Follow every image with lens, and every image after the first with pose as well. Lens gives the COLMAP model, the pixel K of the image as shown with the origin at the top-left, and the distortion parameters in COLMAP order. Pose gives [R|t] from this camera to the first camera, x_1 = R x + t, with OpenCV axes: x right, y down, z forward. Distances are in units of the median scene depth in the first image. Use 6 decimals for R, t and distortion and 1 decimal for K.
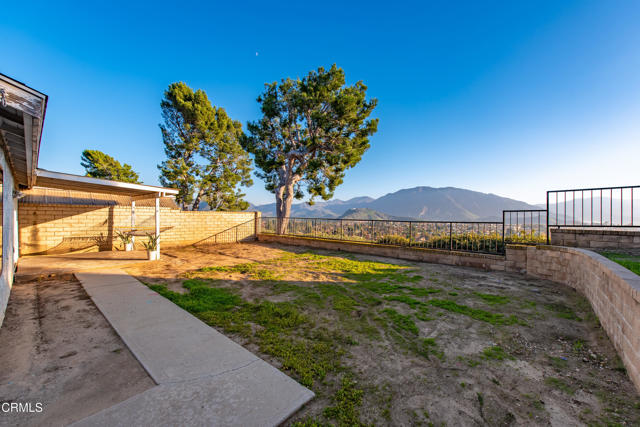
lens RADIAL K [[250.1, 0, 320.0], [0, 250.1, 213.5], [0, 0, 1]] dist [0.000500, -0.005368]
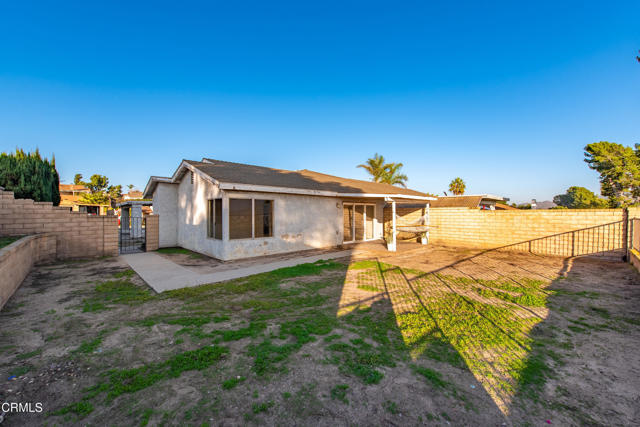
lens RADIAL K [[250.1, 0, 320.0], [0, 250.1, 213.5], [0, 0, 1]] dist [0.000500, -0.005368]
pose [[-0.067631, -0.006707, -0.997688, 0.983192], [0.010108, 0.999921, -0.007407, 0.006543], [0.997659, -0.010585, -0.067558, 1.189170]]
